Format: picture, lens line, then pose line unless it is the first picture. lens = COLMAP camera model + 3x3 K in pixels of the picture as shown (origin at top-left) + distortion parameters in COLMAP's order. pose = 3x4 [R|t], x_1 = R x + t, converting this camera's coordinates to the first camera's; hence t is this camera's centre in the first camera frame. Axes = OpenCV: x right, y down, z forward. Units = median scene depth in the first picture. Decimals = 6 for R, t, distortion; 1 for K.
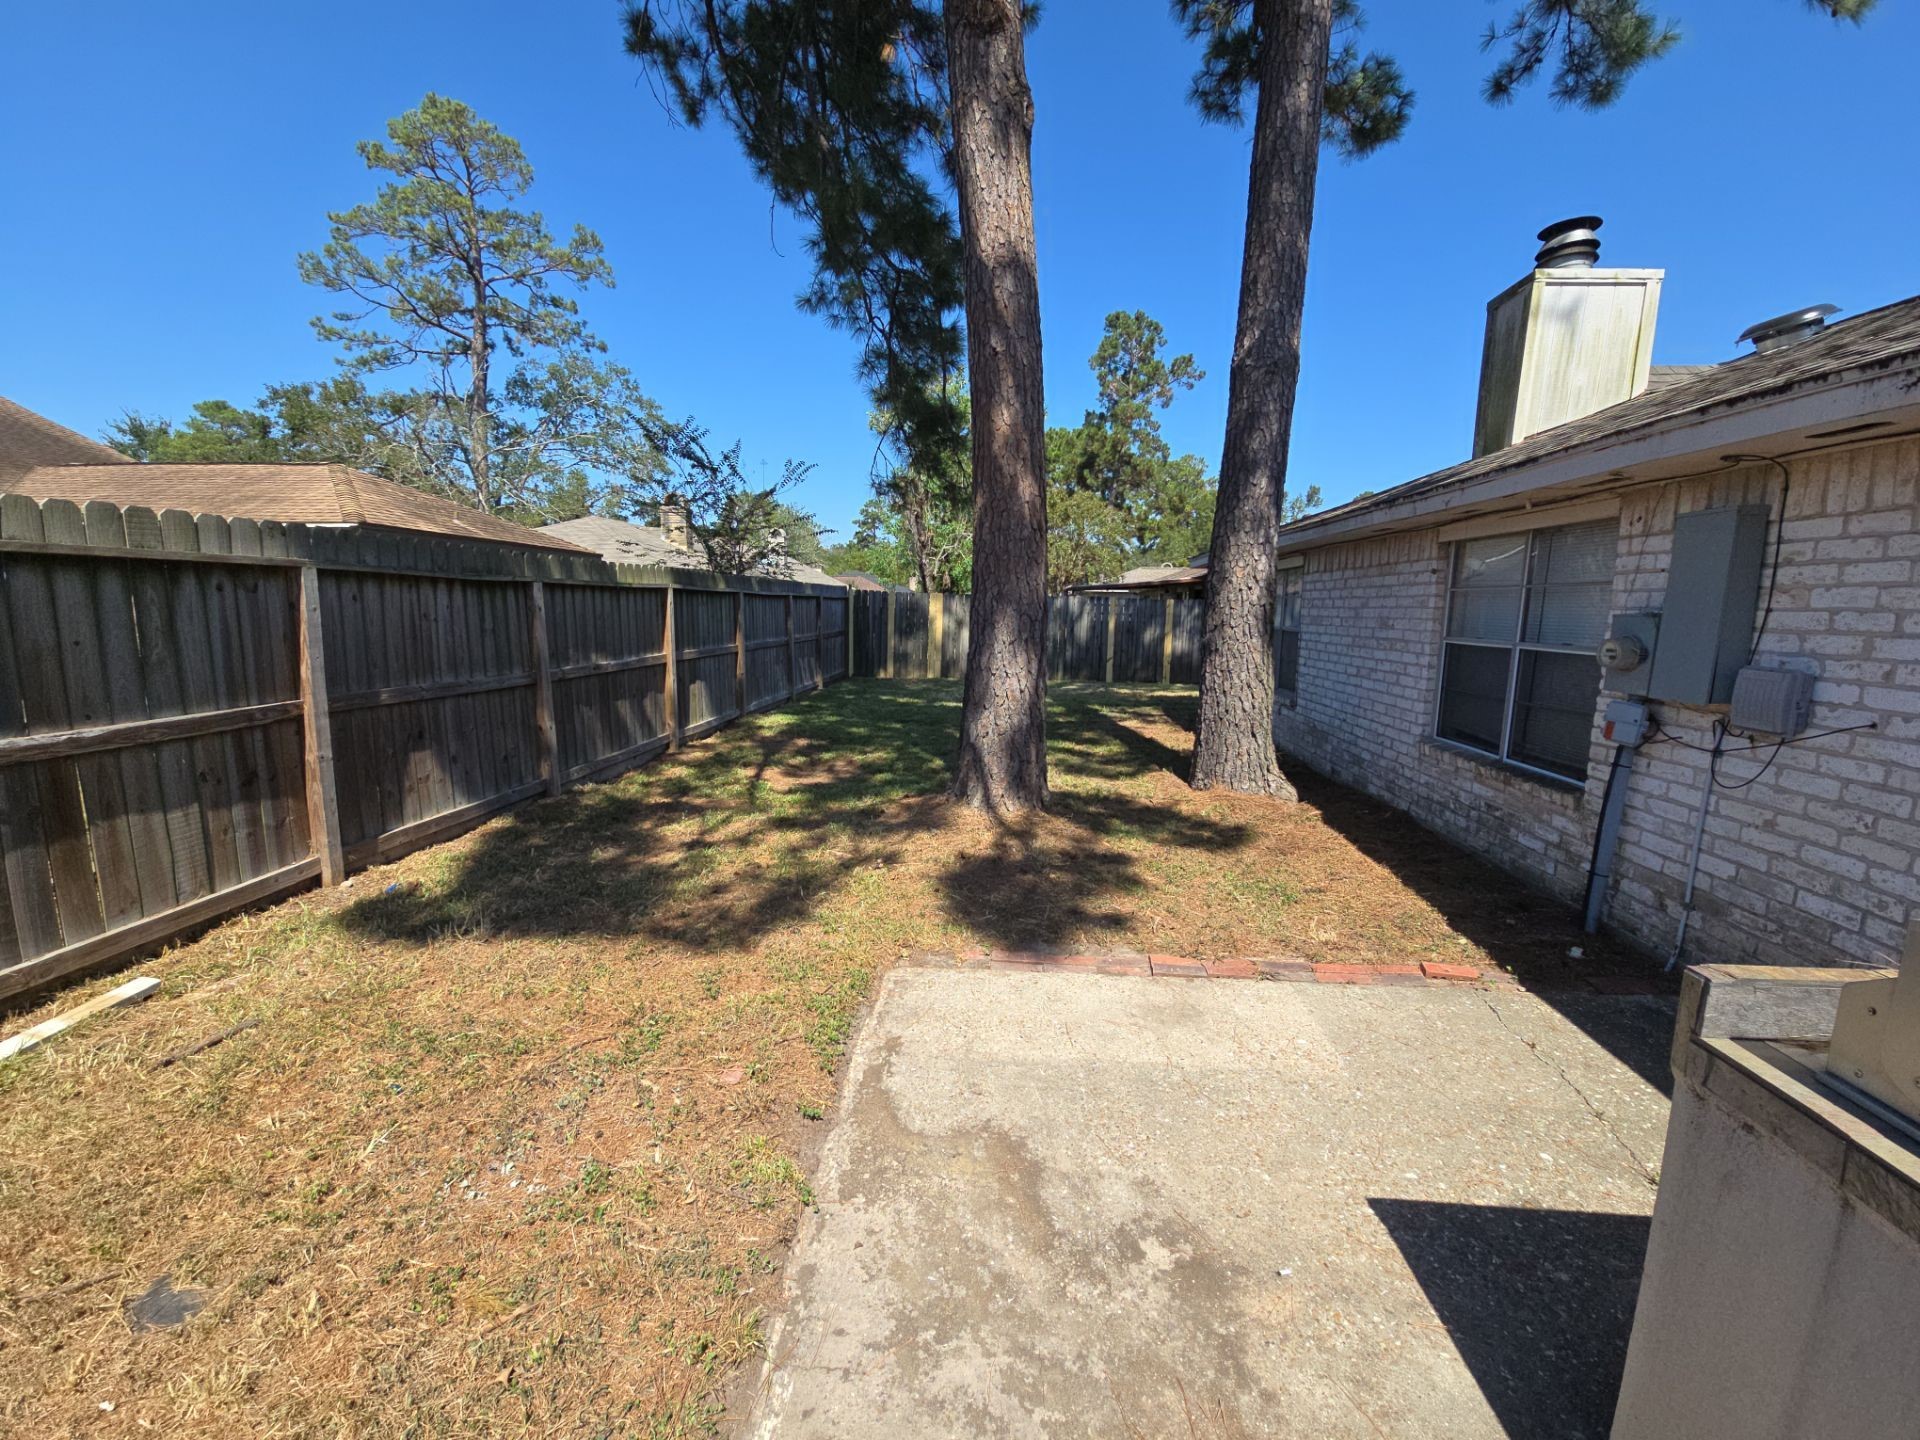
lens RADIAL K [[780.3, 0, 958.1], [0, 780.3, 726.7], [0, 0, 1]] dist [0.008905, -0.007552]
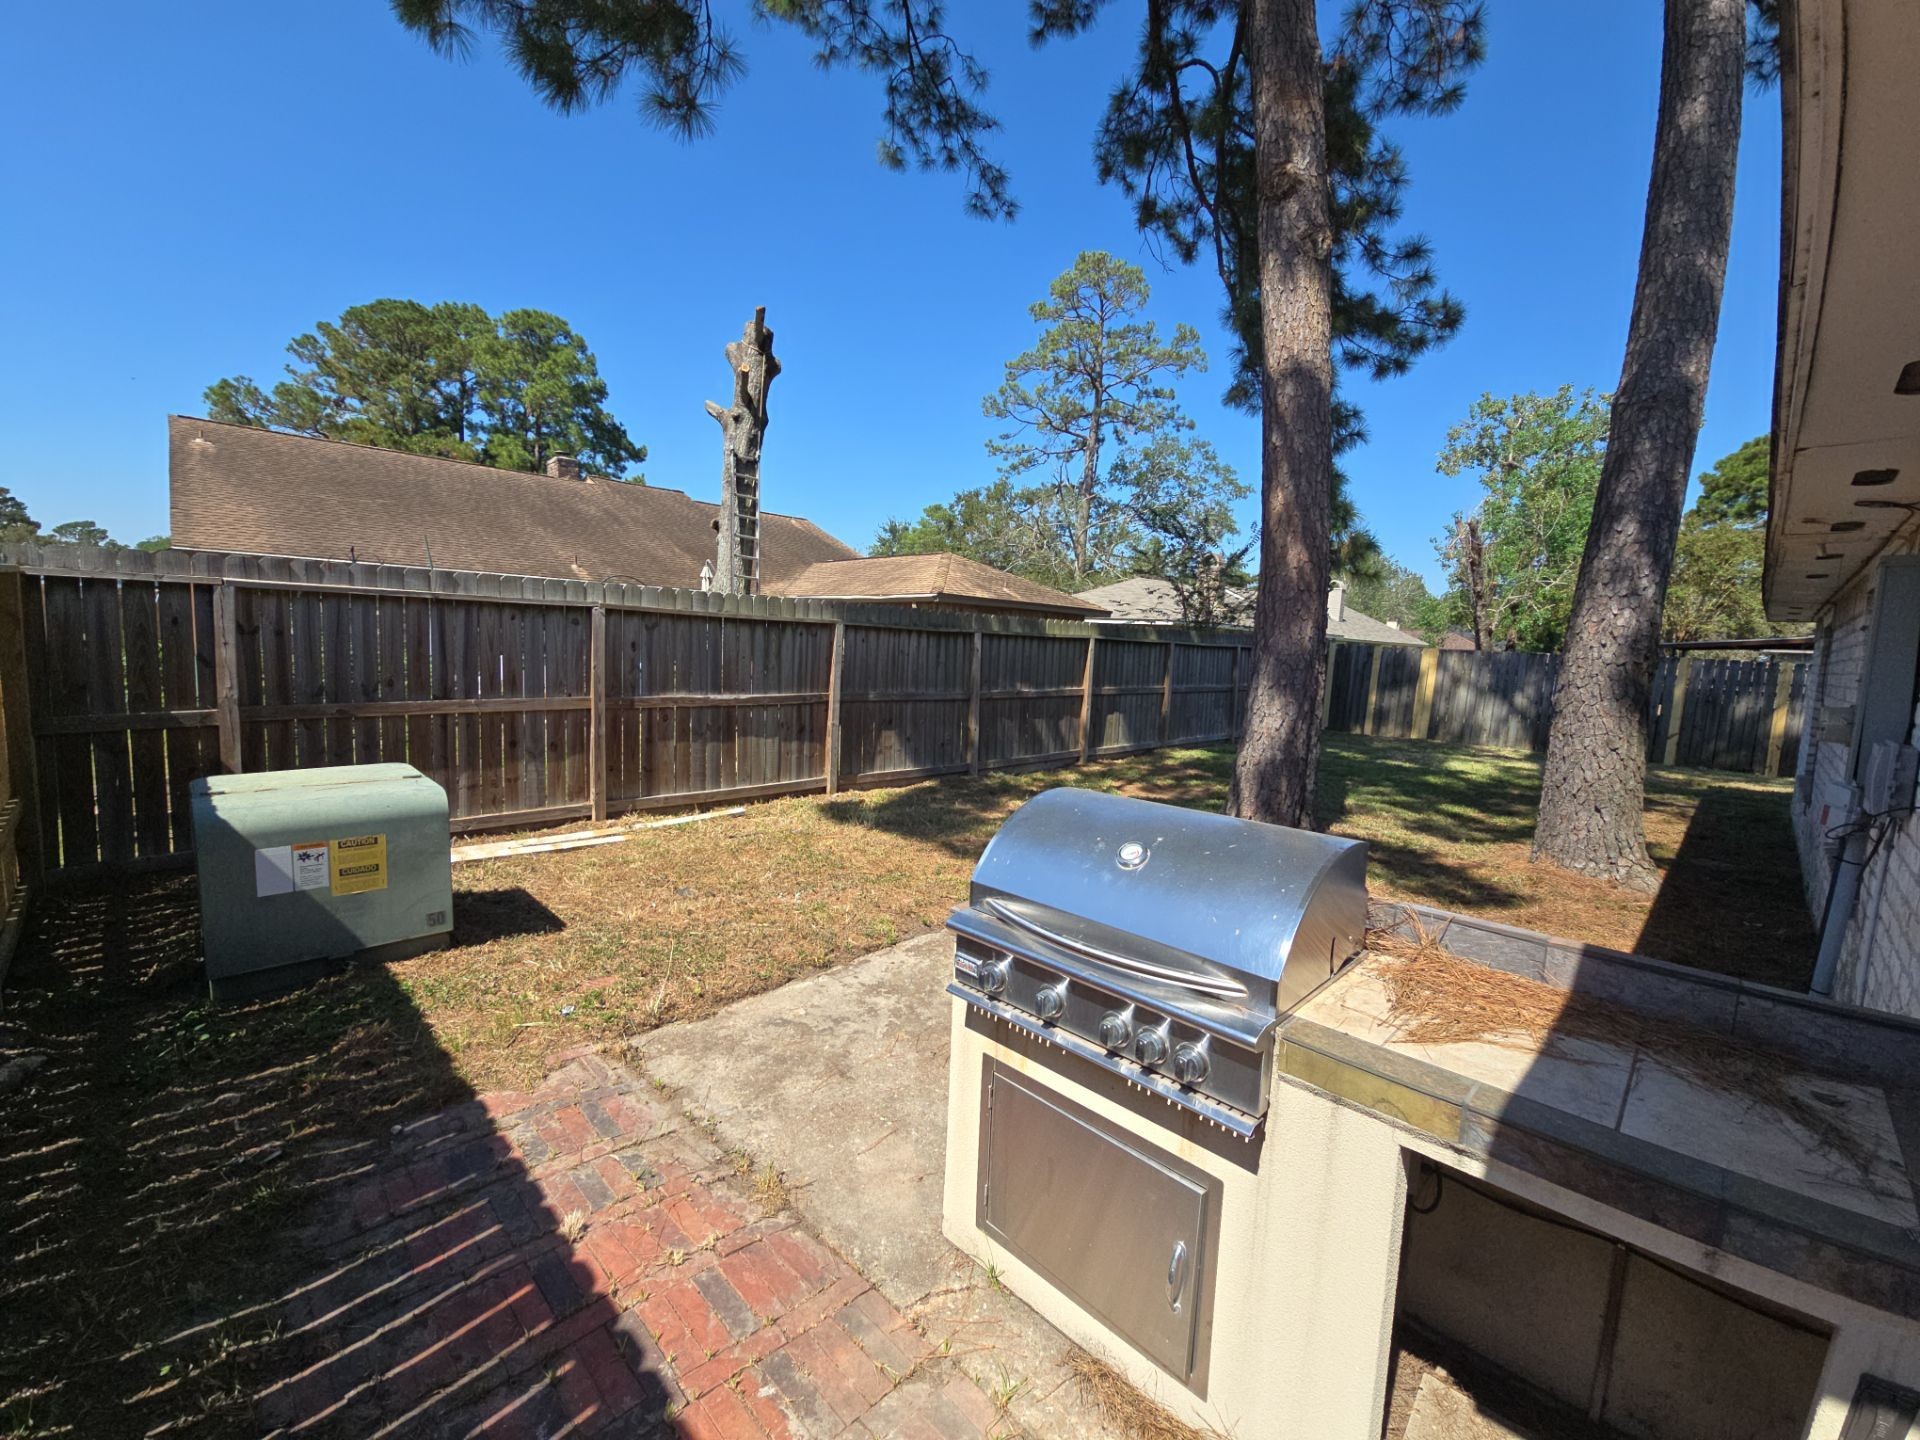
lens RADIAL K [[780.3, 0, 955.7], [0, 780.3, 723.0], [0, 0, 1]] dist [0.008905, -0.007552]
pose [[0.756215, 0.082270, -0.649130, 0.415207], [-0.127471, 0.991580, -0.022829, 0.027793], [0.641786, 0.100009, 0.760335, -0.158016]]
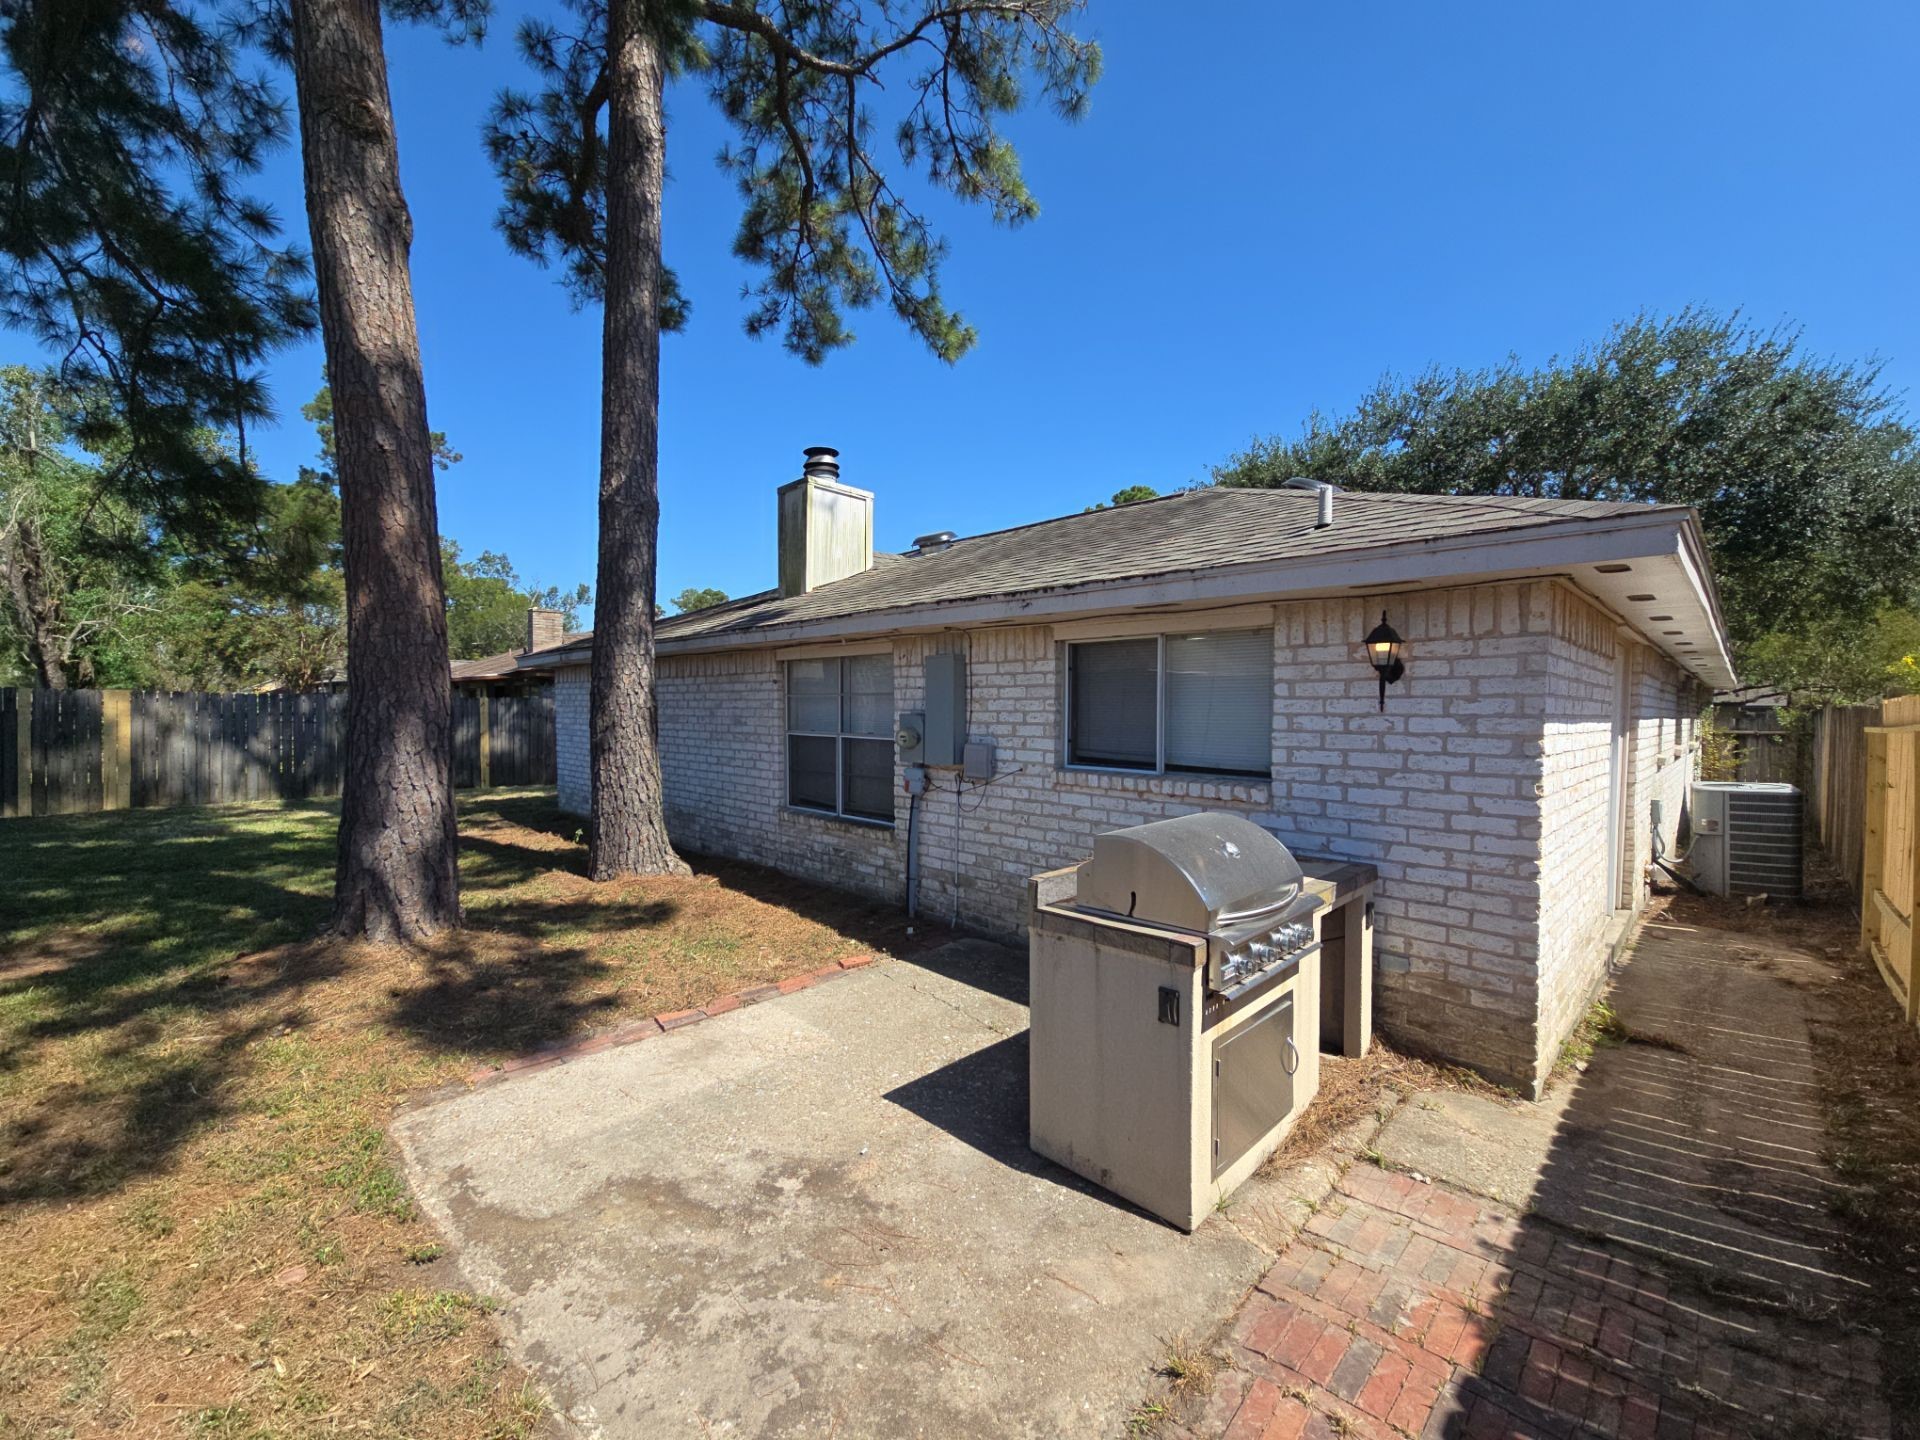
lens RADIAL K [[780.3, 0, 954.2], [0, 780.3, 725.4], [0, 0, 1]] dist [0.008905, -0.007552]
pose [[0.649765, -0.029373, 0.759568, -0.196036], [0.120342, 0.990626, -0.064637, -0.002337], [-0.750549, 0.133407, 0.647208, -0.075516]]
